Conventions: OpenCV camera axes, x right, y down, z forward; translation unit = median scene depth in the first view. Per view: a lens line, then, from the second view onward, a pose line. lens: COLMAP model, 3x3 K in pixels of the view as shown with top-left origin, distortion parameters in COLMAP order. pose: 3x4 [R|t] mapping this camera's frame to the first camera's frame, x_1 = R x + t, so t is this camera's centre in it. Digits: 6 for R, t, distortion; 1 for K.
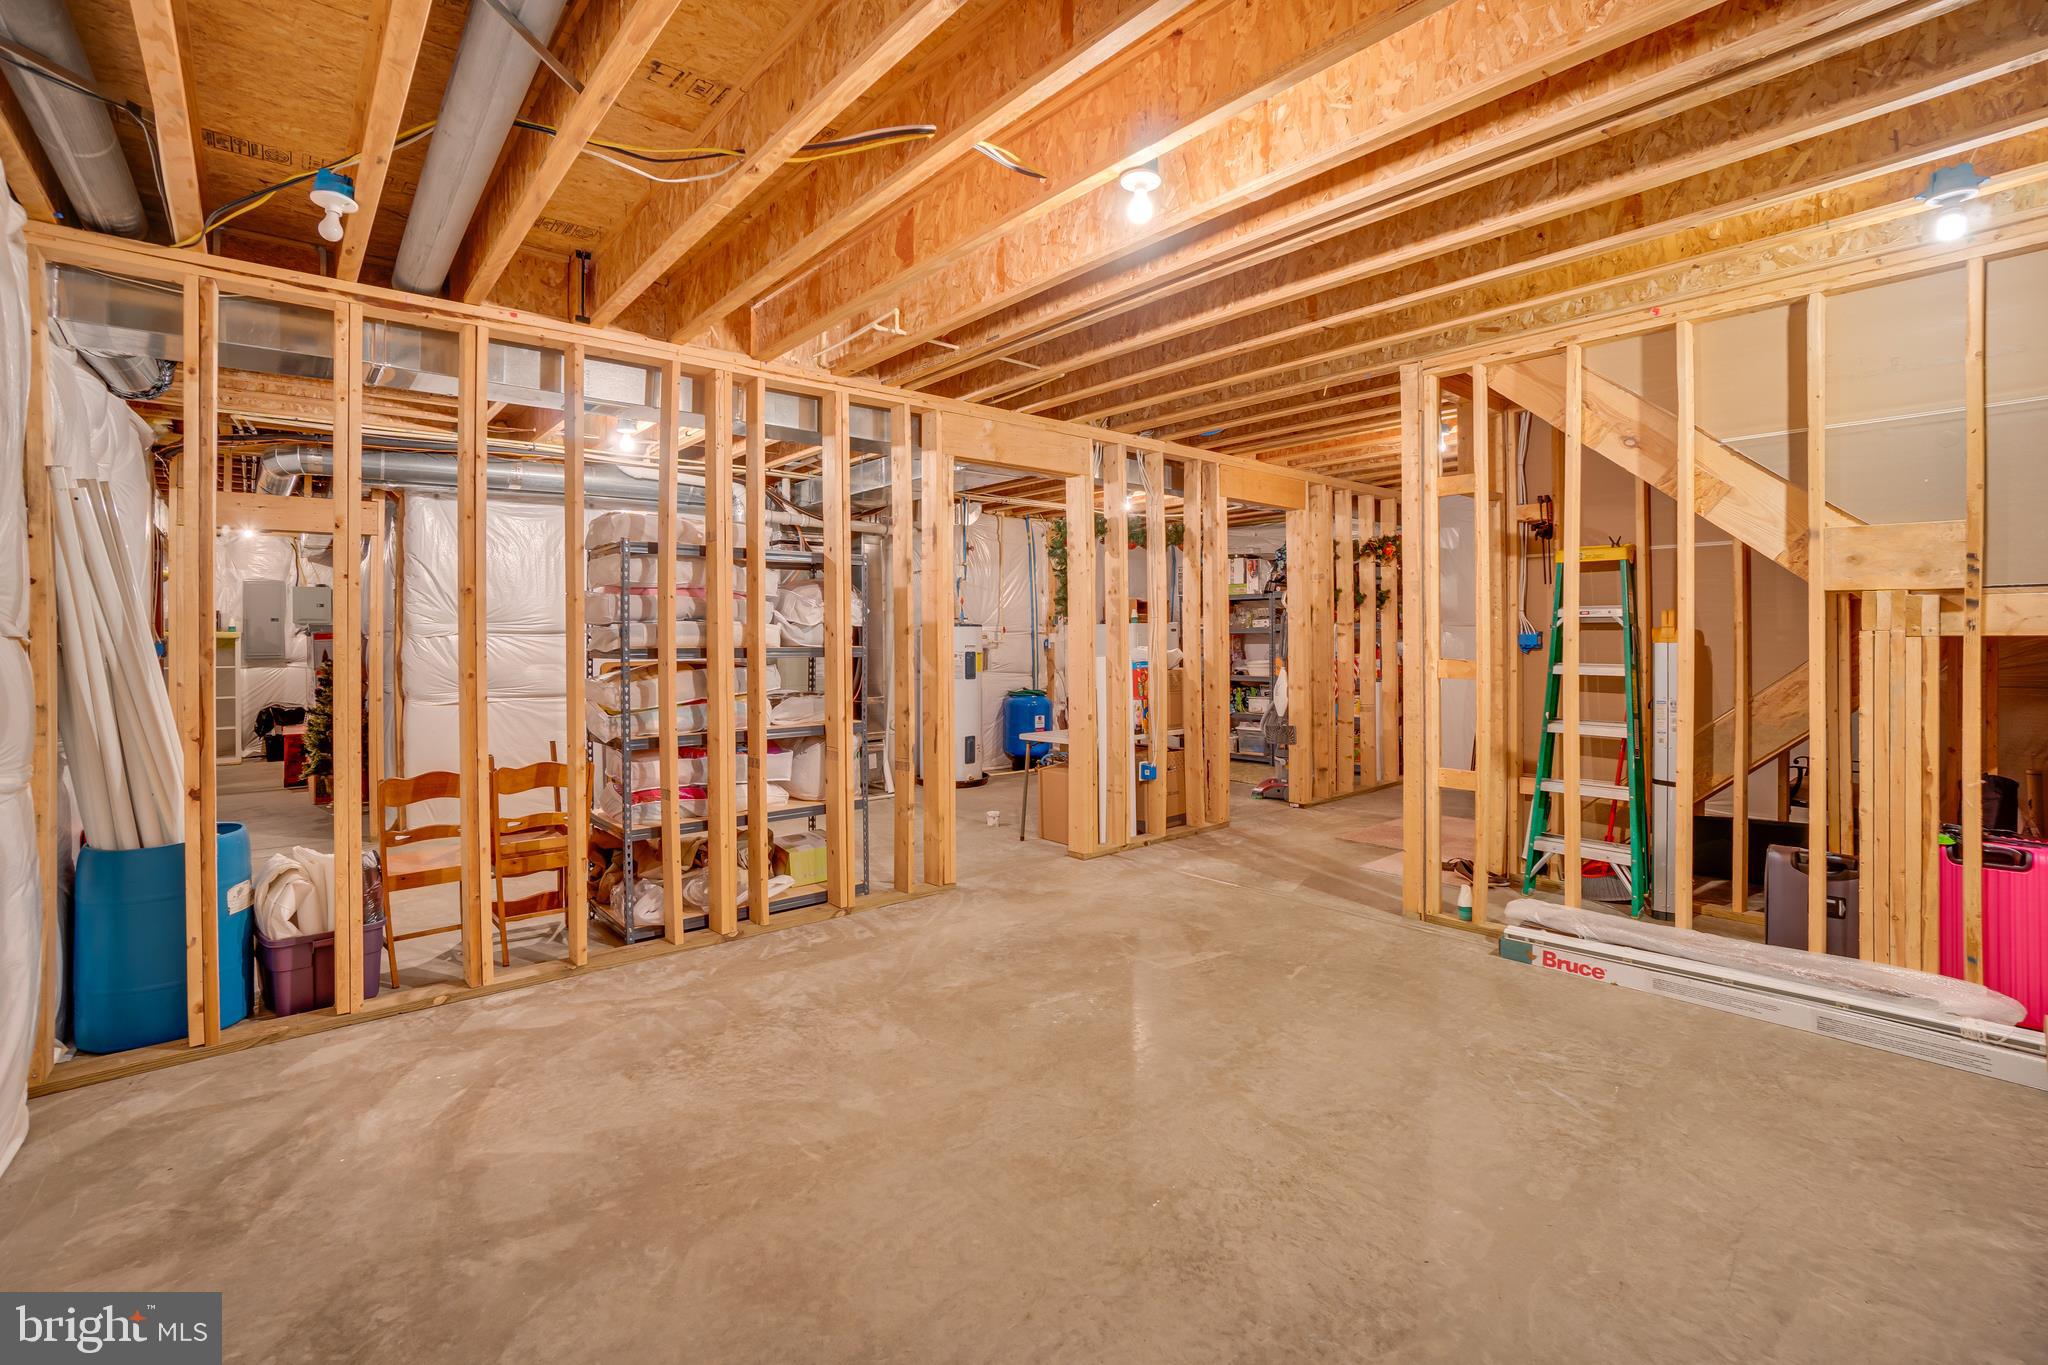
lens RADIAL K [[910.7, 0, 1026.8], [0, 910.7, 642.8], [0, 0, 1]] dist [-0.020679, 0.000074]
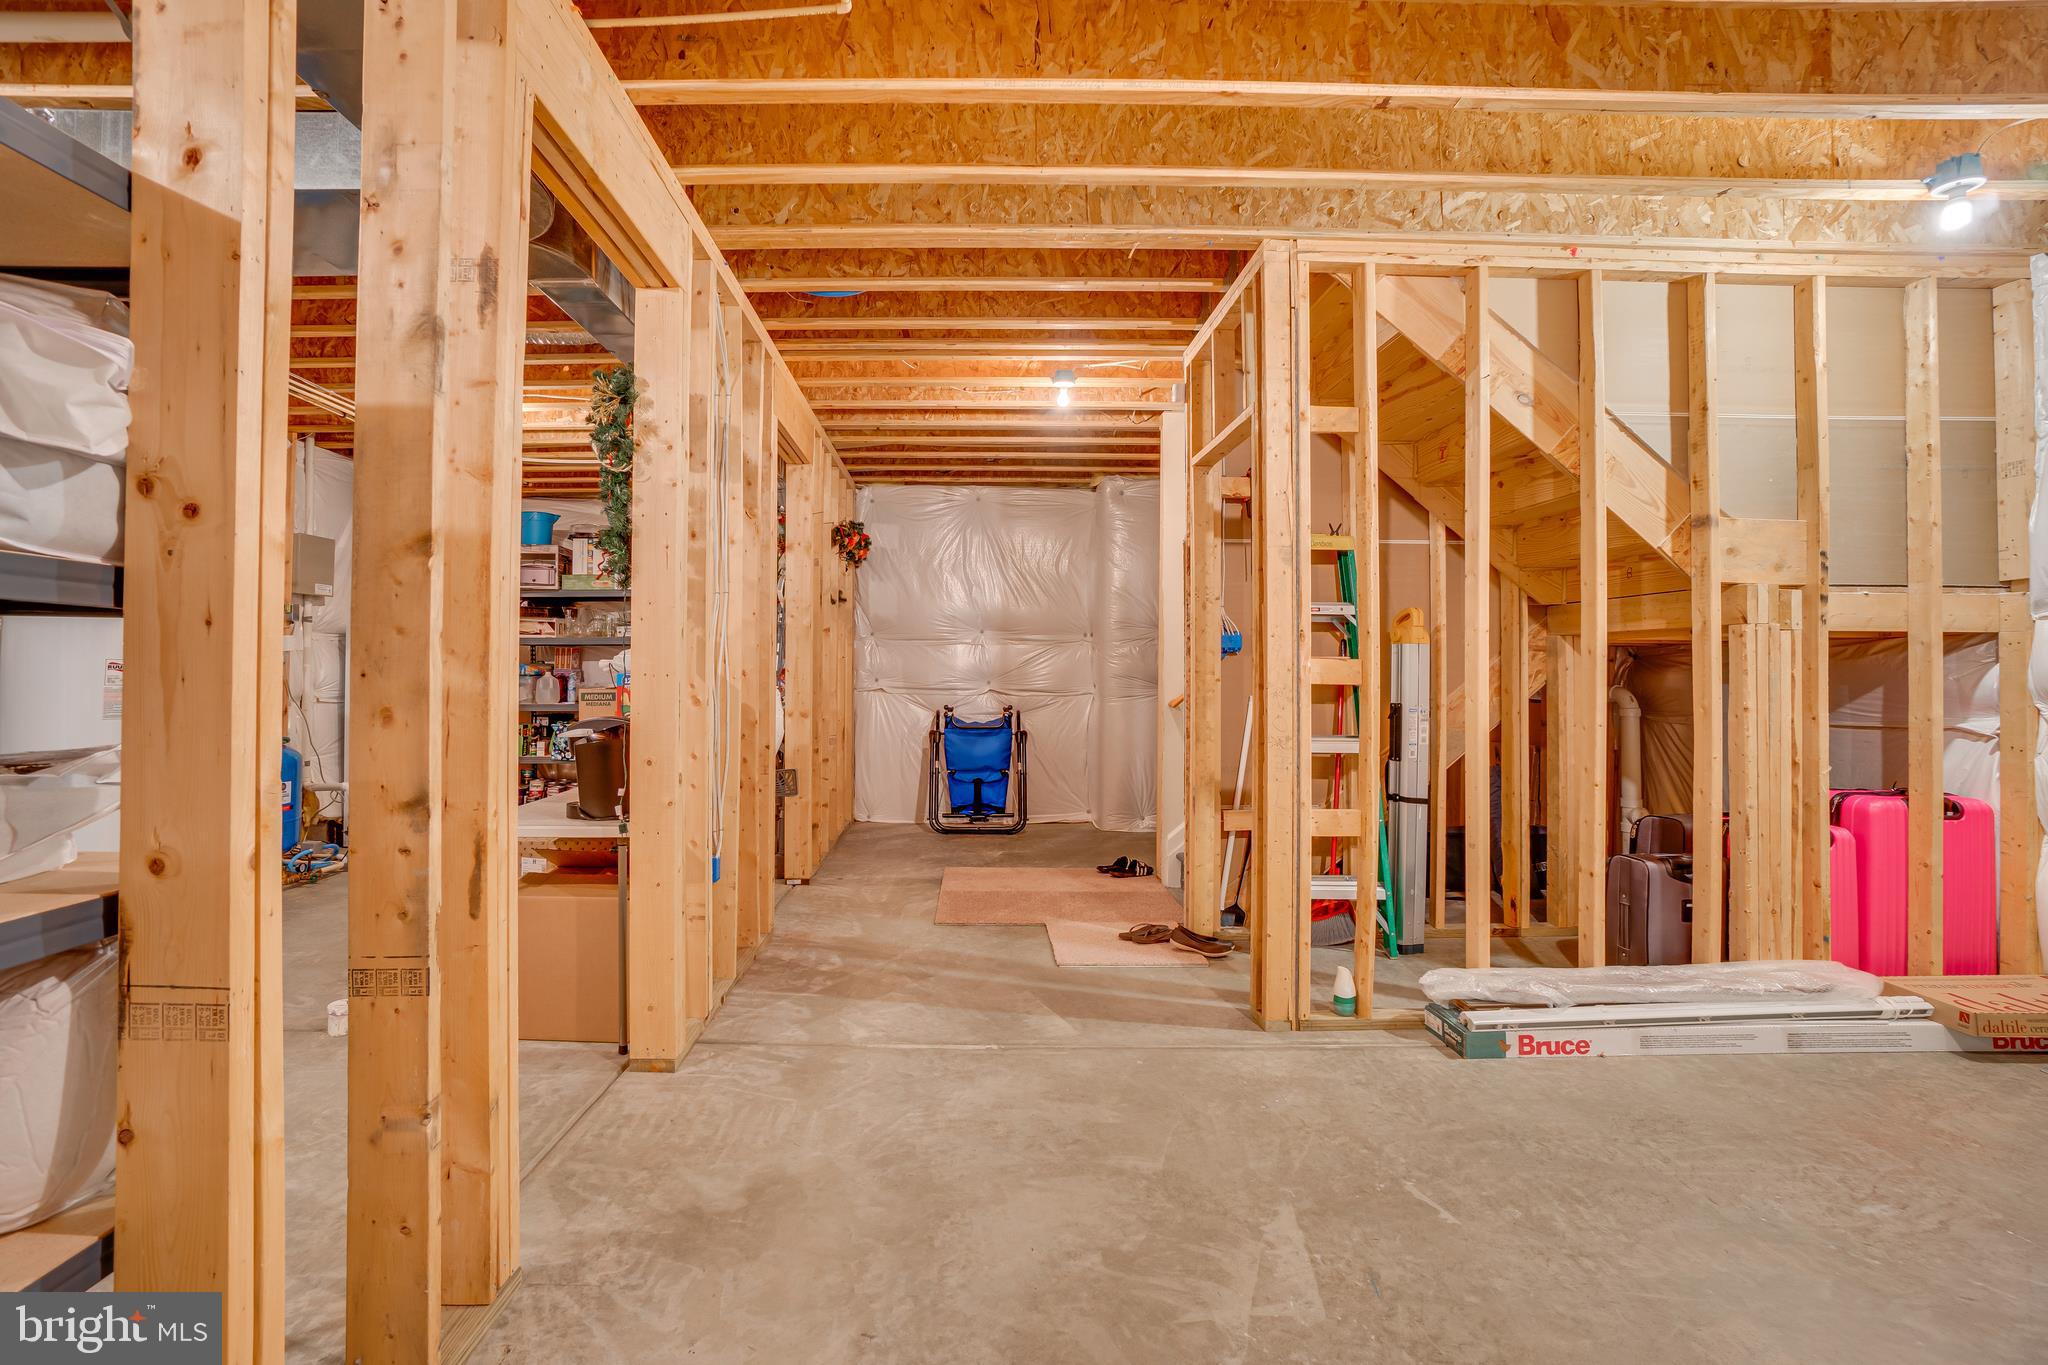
lens RADIAL K [[949.0, 0, 1018.1], [0, 949.0, 651.9], [0, 0, 1]] dist [-0.022389, -0.000170]
pose [[0.641082, 0.021296, 0.767177, -0.315233], [-0.004797, 0.999707, -0.023742, 0.038474], [-0.767457, 0.011541, 0.640996, 0.816409]]
